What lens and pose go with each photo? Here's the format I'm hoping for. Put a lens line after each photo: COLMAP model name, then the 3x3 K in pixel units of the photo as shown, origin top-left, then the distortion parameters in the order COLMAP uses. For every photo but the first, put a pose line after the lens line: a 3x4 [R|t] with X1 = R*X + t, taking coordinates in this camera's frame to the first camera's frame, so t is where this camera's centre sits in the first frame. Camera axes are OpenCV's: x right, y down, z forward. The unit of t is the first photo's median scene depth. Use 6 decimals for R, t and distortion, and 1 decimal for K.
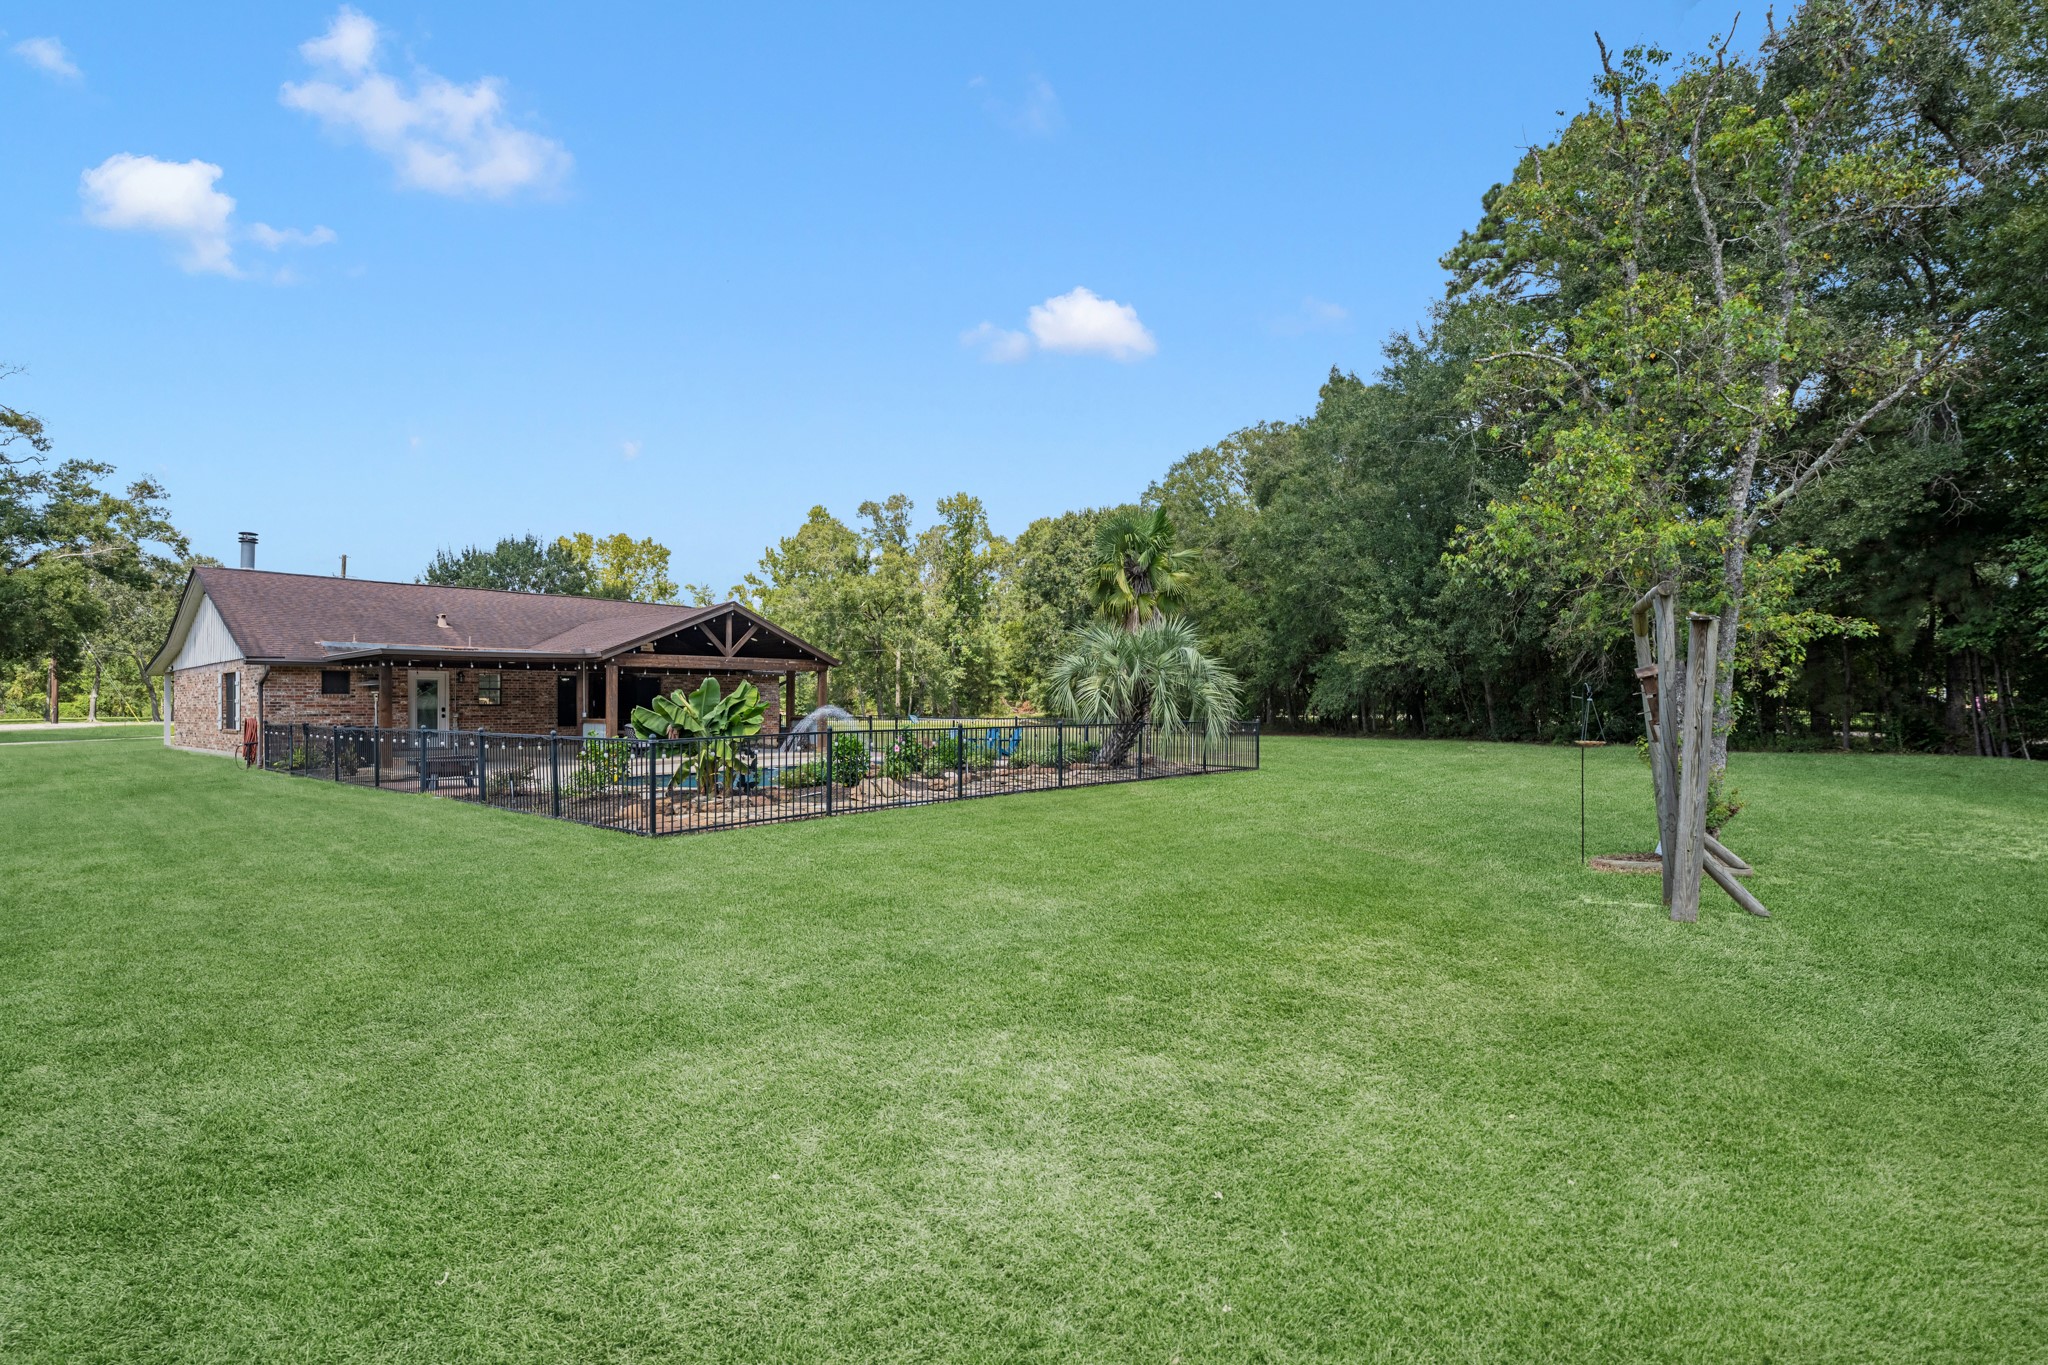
lens RADIAL K [[924.7, 0, 1022.8], [0, 924.7, 691.1], [0, 0, 1]] dist [0.000750, 0.000236]
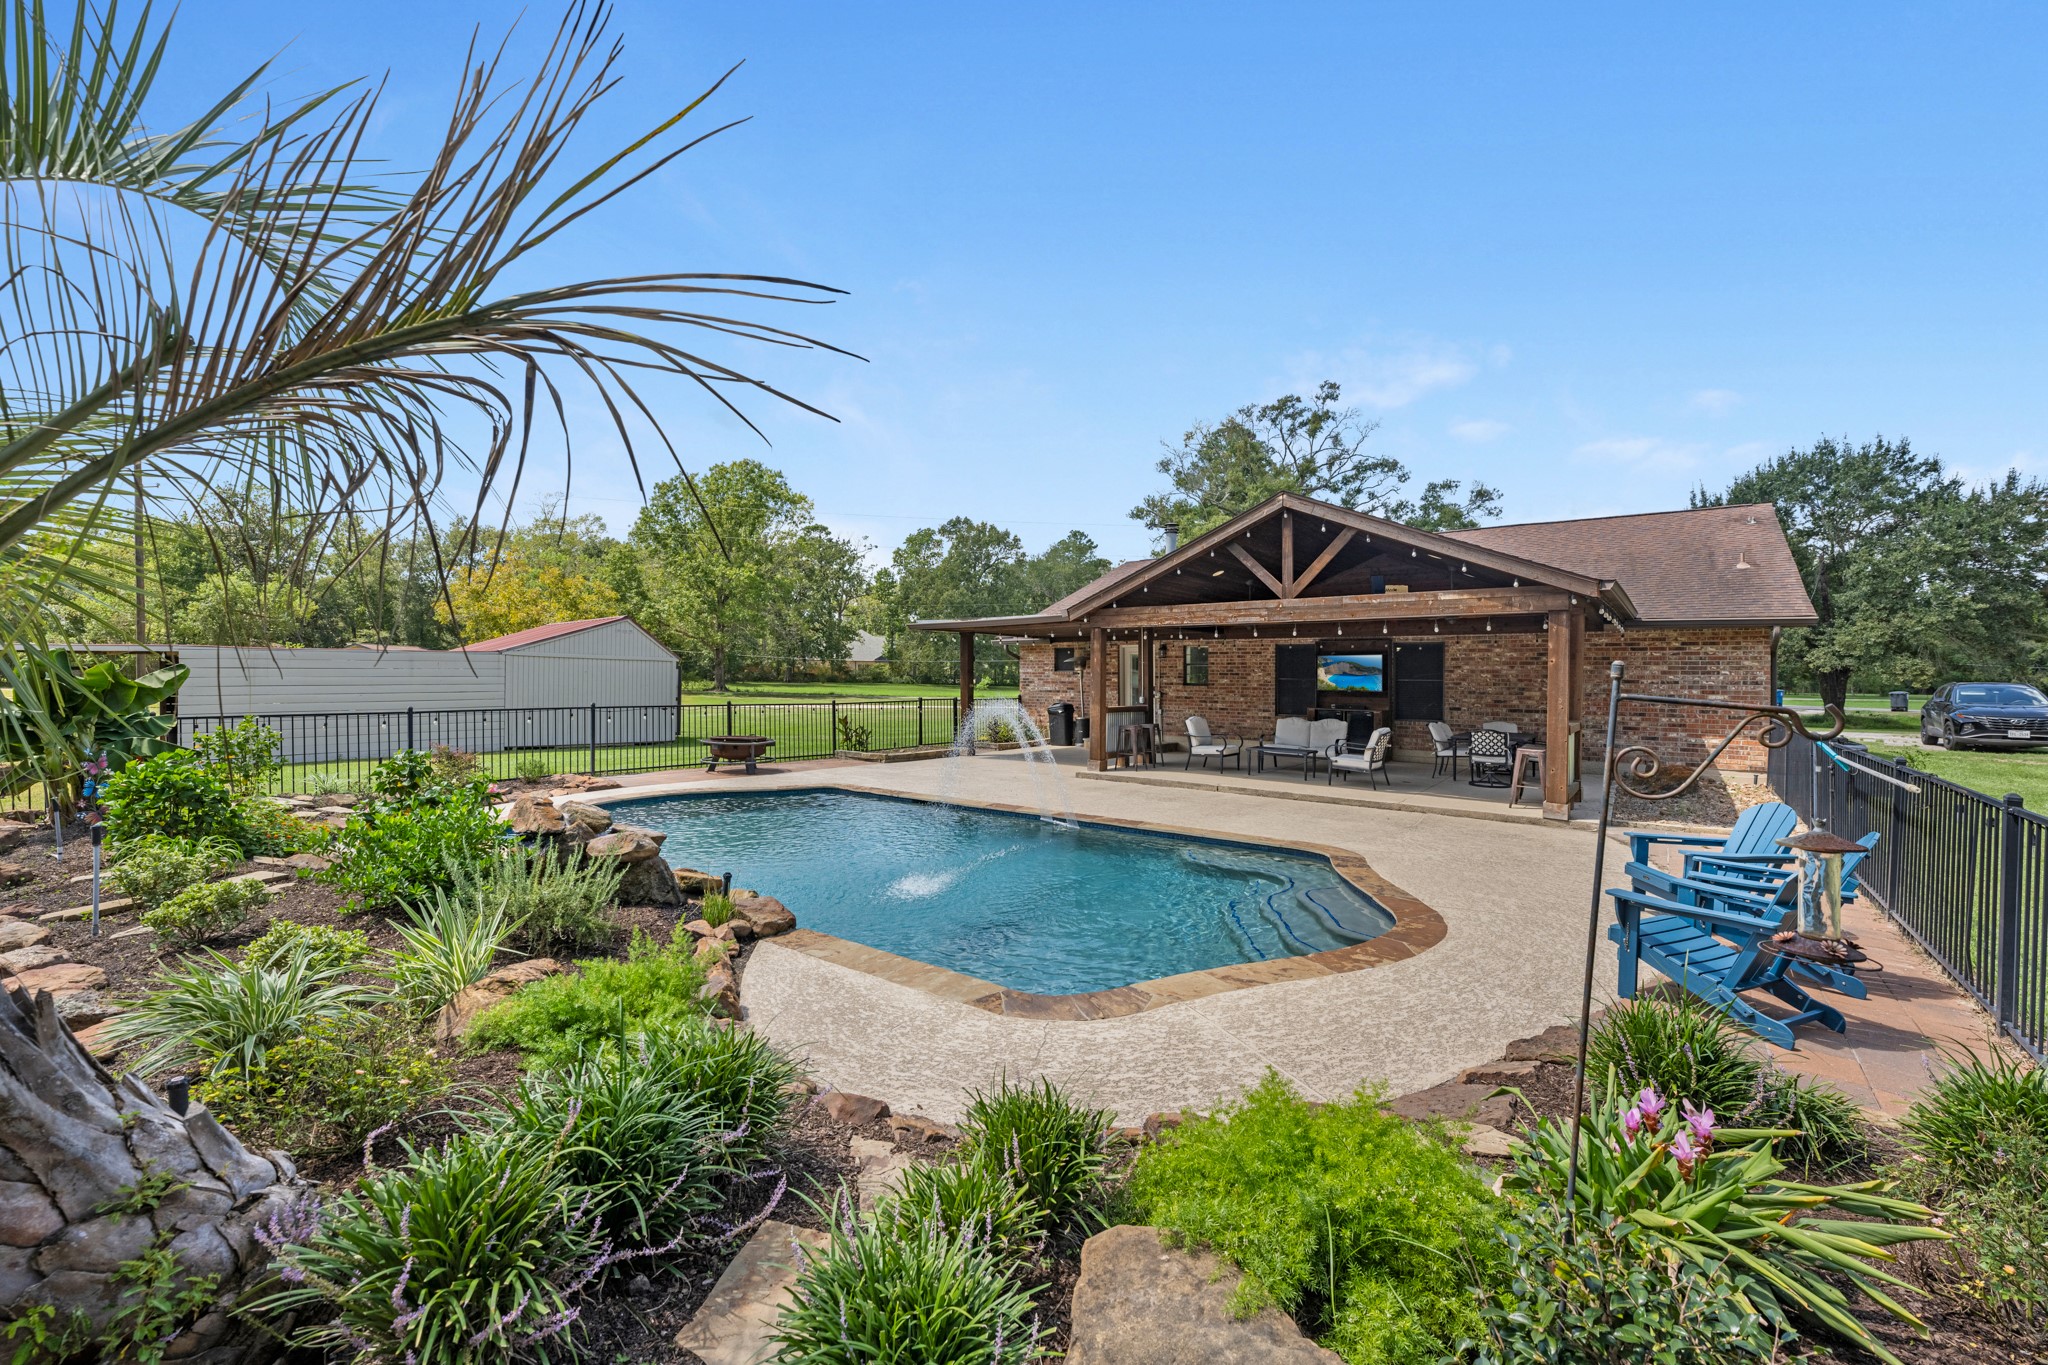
lens RADIAL K [[826.4, 0, 1019.4], [0, 826.4, 673.4], [0, 0, 1]] dist [0.005750, -0.000758]
pose [[0.039447, 0.001475, -0.999221, 0.040641], [0.004823, 0.999987, 0.001667, 0.001016], [0.999210, -0.004885, 0.039439, 0.238236]]
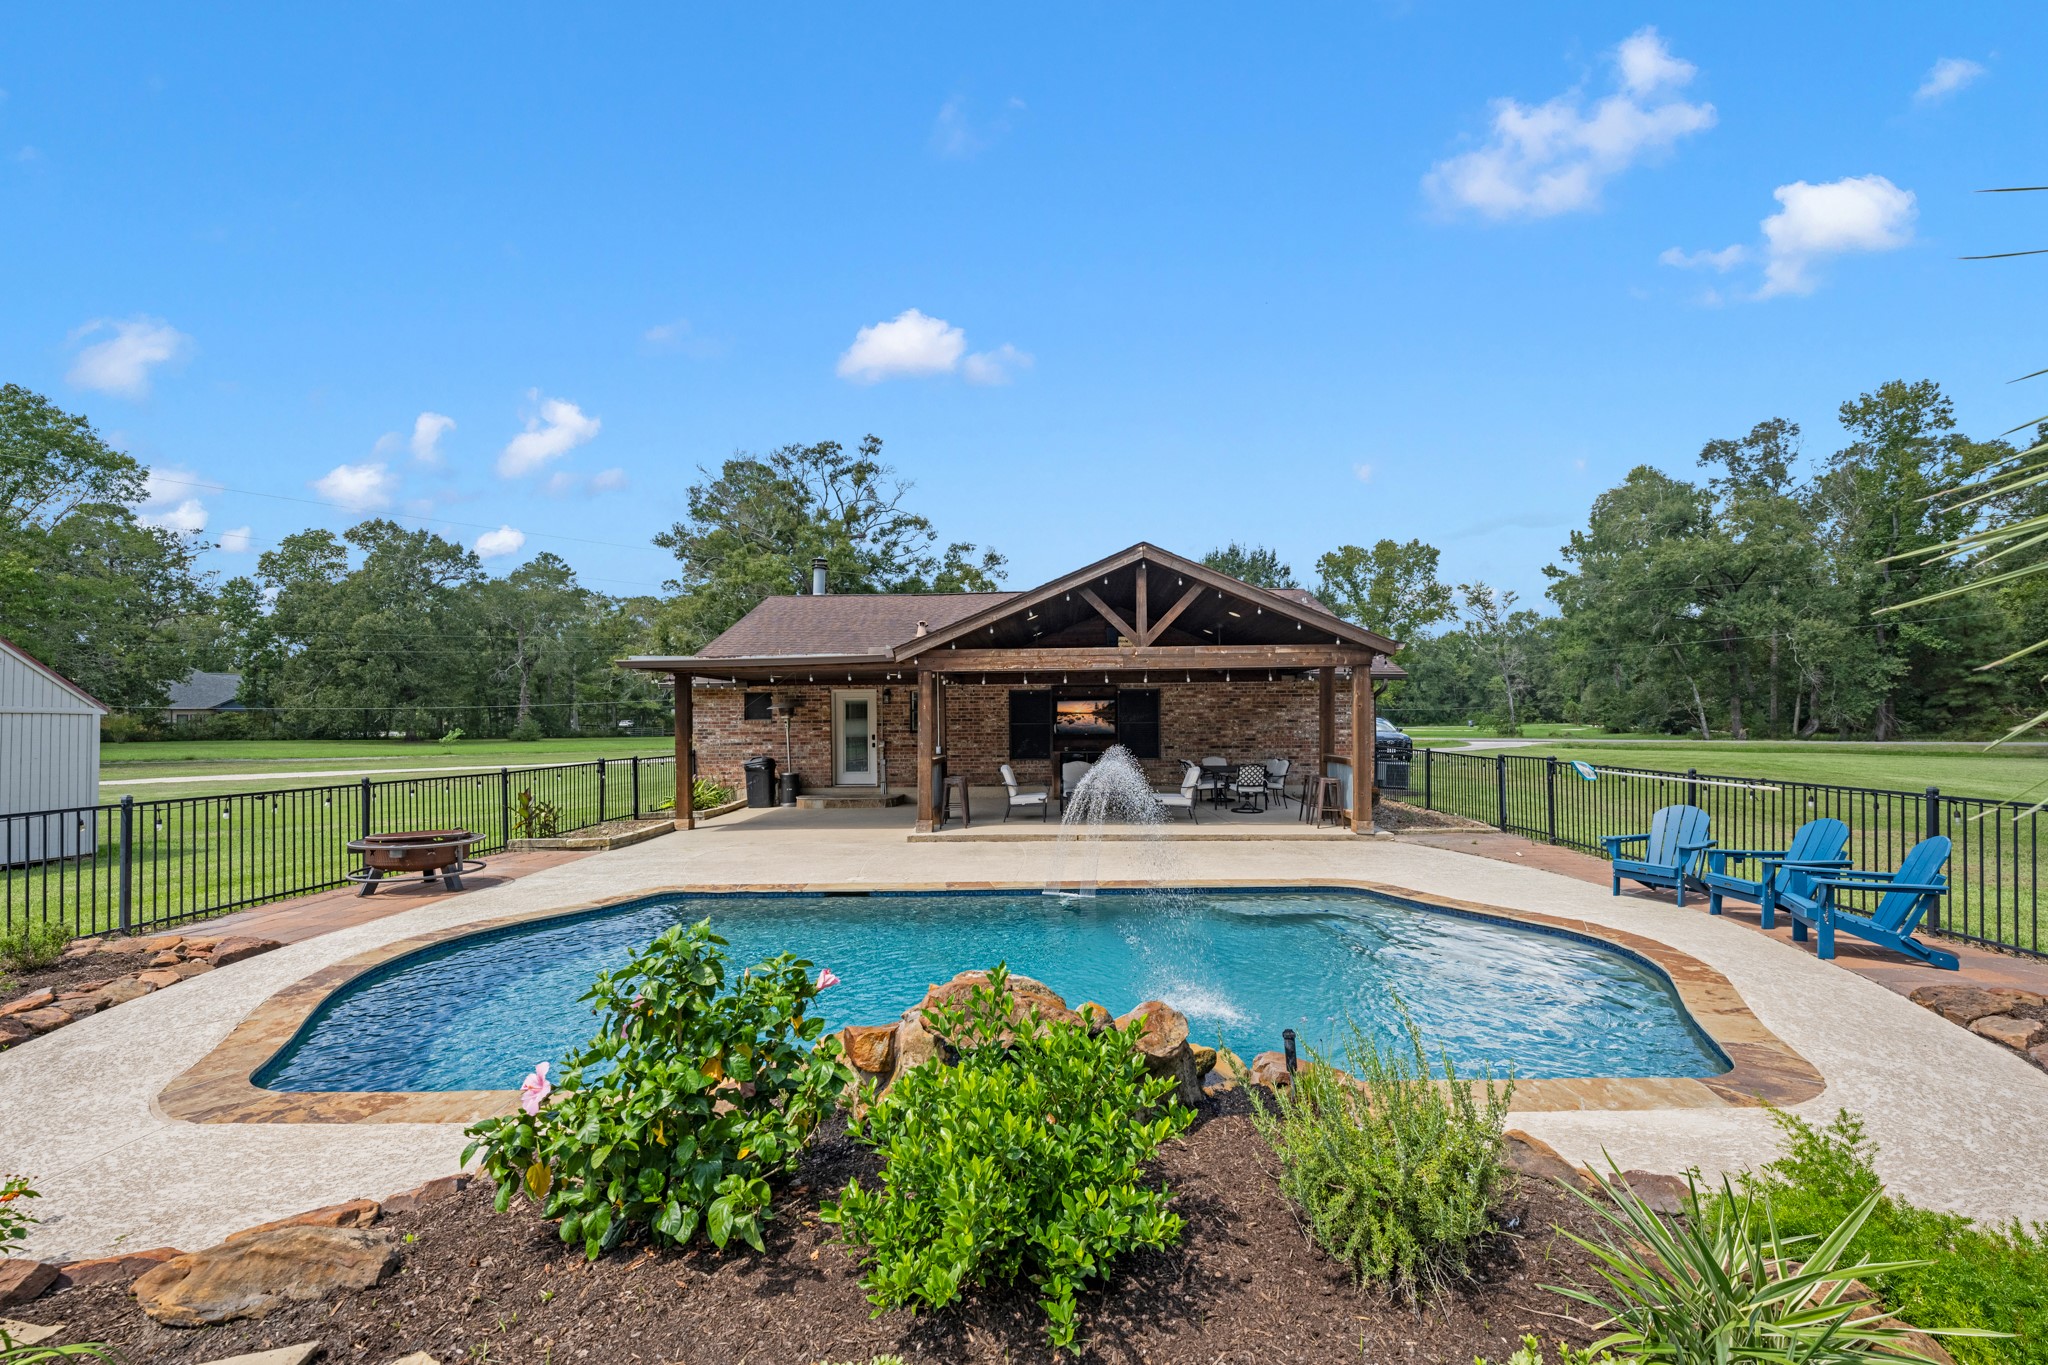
lens RADIAL K [[834.9, 0, 1028.0], [0, 834.9, 695.6], [0, 0, 1]] dist [0.000638, -0.000245]
pose [[0.624591, -0.024827, -0.780557, 0.005368], [0.017413, 0.999689, -0.017863, -0.000294], [0.780758, -0.002435, 0.624829, 0.184992]]
